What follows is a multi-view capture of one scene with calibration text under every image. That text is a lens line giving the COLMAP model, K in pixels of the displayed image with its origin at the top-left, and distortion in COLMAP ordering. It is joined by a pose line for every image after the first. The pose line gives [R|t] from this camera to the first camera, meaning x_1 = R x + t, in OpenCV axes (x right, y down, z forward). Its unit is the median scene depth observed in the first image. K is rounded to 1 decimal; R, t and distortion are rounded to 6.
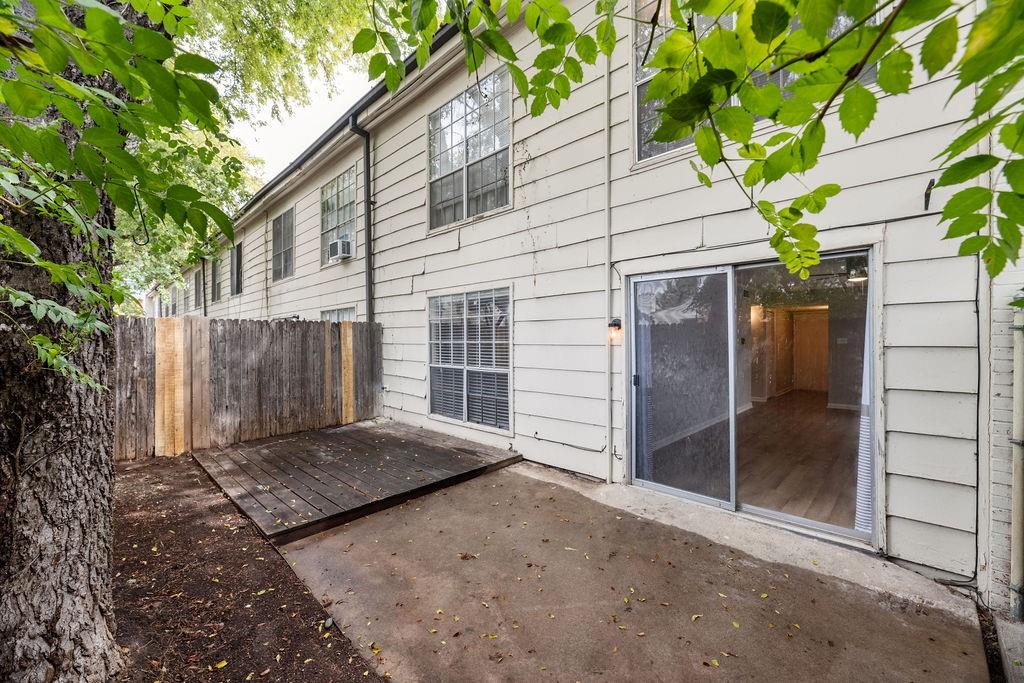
lens RADIAL K [[405.4, 0, 512.8], [0, 405.4, 337.9], [0, 0, 1]] dist [-0.001746, -0.000226]
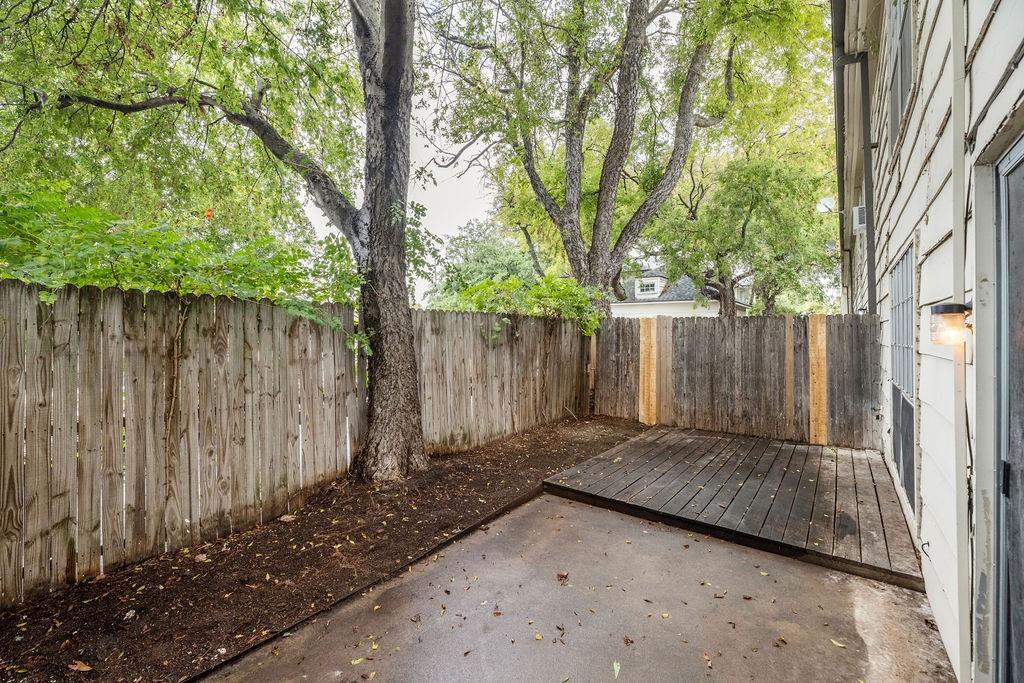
lens RADIAL K [[420.5, 0, 522.6], [0, 420.5, 333.5], [0, 0, 1]] dist [0.000117, -0.000206]
pose [[0.124899, 0.009349, -0.992125, 0.441153], [-0.010338, 0.999914, 0.008121, -0.005935], [0.992116, 0.009242, 0.124985, 0.438056]]
